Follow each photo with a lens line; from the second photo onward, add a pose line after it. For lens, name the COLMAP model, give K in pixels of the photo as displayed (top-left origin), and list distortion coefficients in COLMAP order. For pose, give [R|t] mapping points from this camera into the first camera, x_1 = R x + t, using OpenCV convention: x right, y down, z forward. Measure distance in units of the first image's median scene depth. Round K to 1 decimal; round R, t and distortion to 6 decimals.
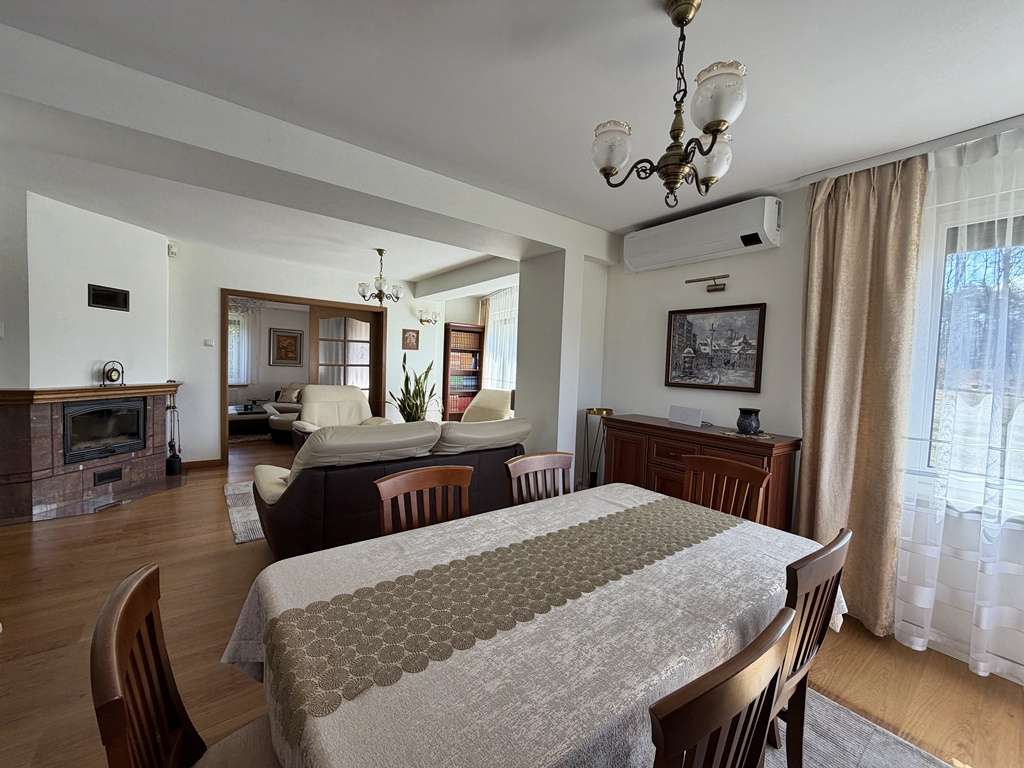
lens RADIAL K [[411.2, 0, 511.7], [0, 411.2, 384.0], [0, 0, 1]] dist [-0.002620, 0.001262]
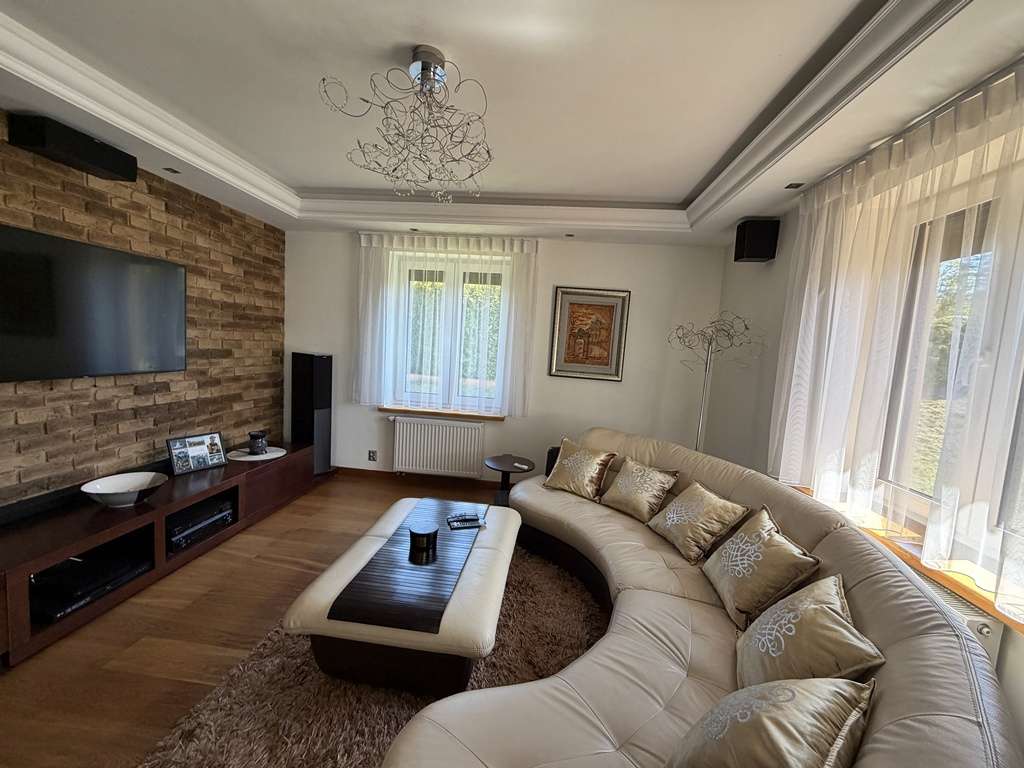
lens RADIAL K [[411.2, 0, 511.9], [0, 411.2, 381.1], [0, 0, 1]] dist [-0.002620, 0.001262]
pose [[0.727723, 0.071779, -0.682105, -0.326538], [-0.066918, 0.997194, 0.033544, -0.050716], [0.682599, 0.021234, 0.730485, 0.661158]]
